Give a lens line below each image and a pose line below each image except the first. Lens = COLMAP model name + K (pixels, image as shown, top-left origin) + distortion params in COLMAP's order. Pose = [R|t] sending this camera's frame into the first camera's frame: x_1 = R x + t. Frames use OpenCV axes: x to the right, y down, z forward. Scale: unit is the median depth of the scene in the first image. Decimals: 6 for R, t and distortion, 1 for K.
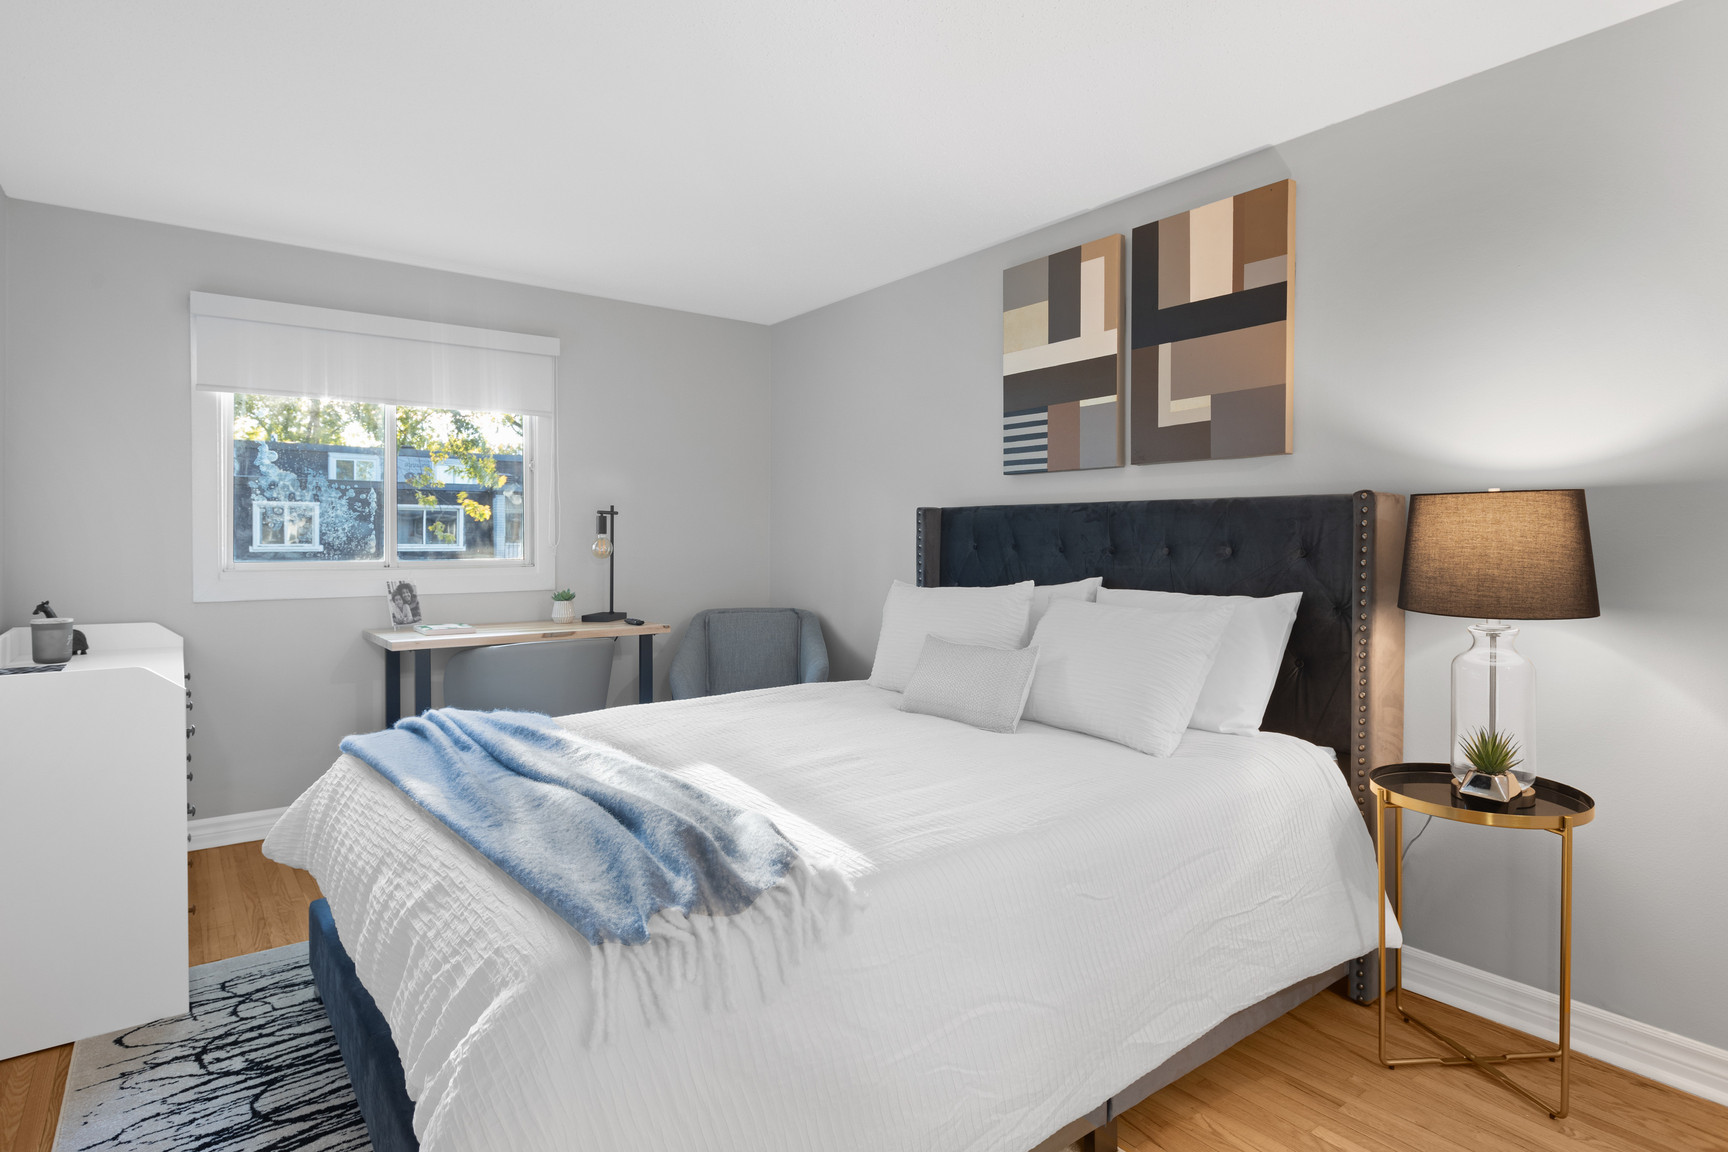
lens RADIAL K [[918.7, 0, 863.7], [0, 918.7, 560.0], [0, 0, 1]] dist [-0.004630, -0.000394]
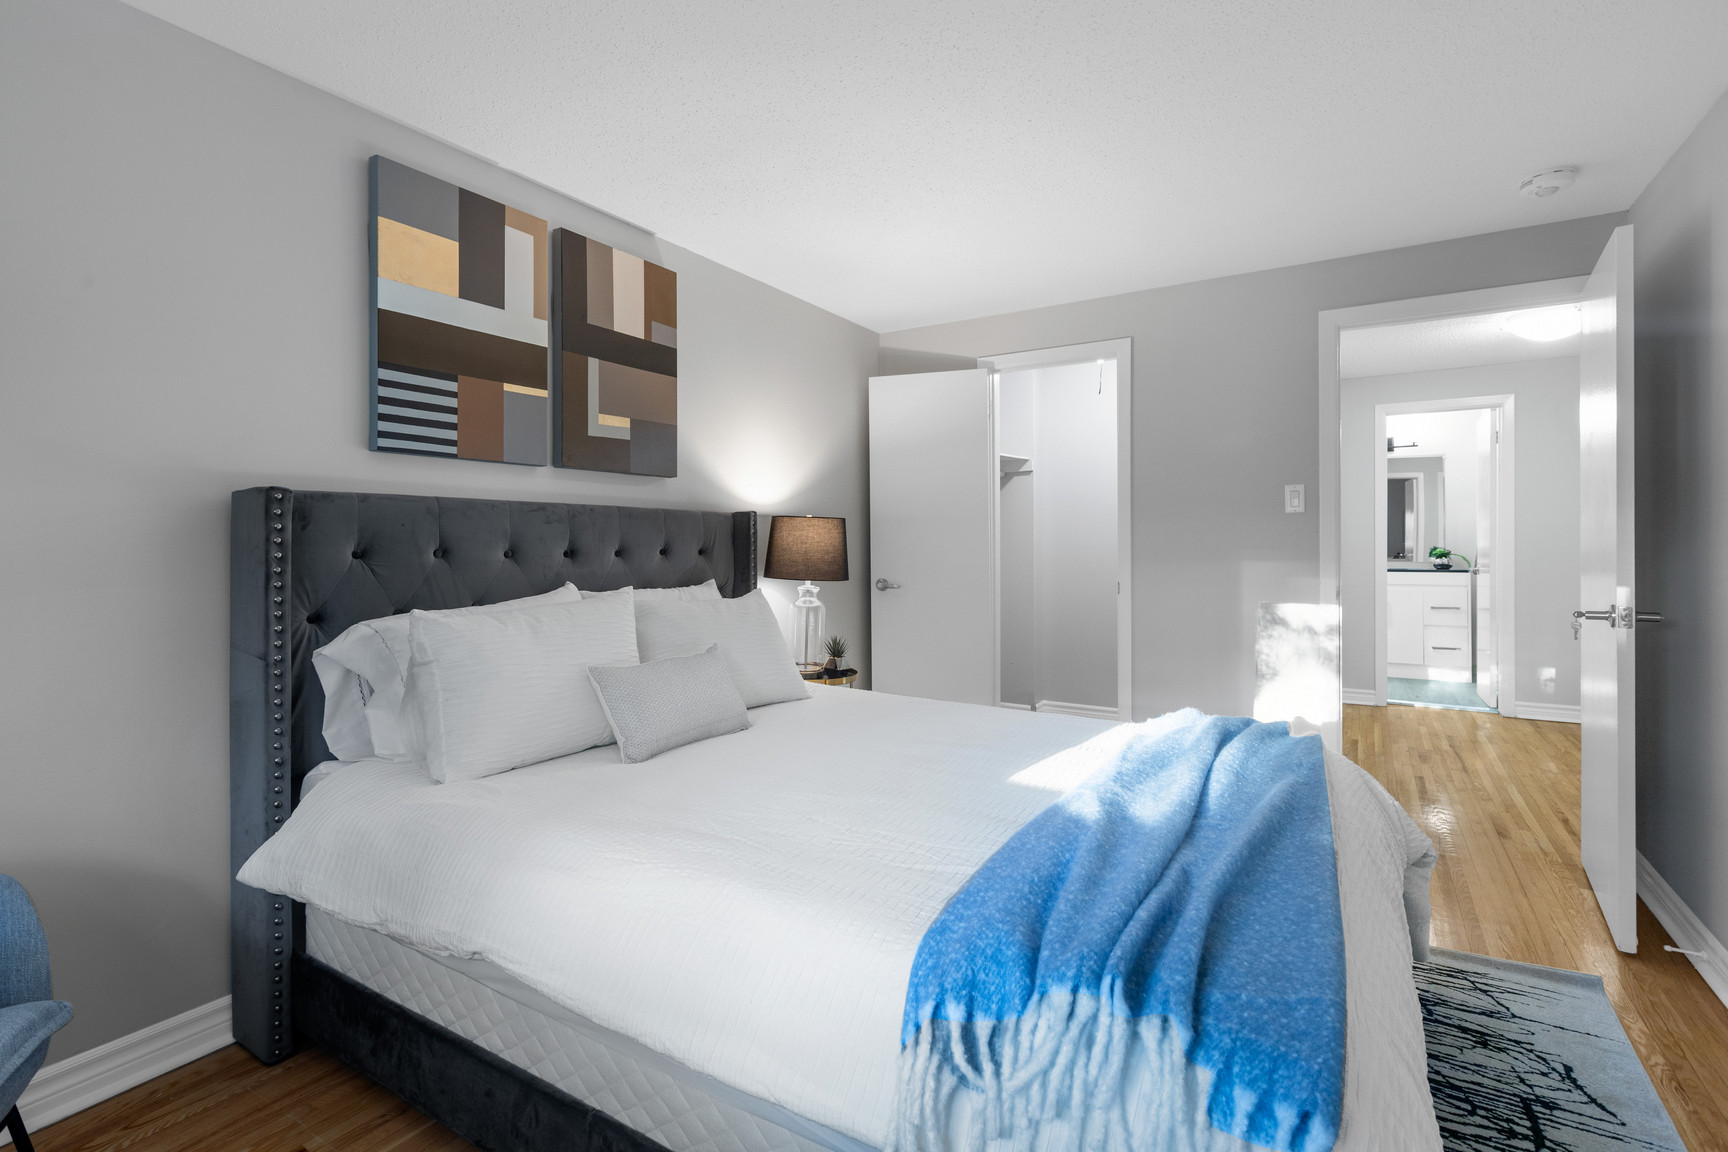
lens RADIAL K [[797.7, 0, 860.6], [0, 797.7, 547.0], [0, 0, 1]] dist [0.002373, 0.000057]
pose [[-0.354531, -0.002666, 0.935040, -0.639079], [0.026702, 0.999559, 0.012974, -0.020913], [-0.934663, 0.029567, -0.354304, 1.038196]]
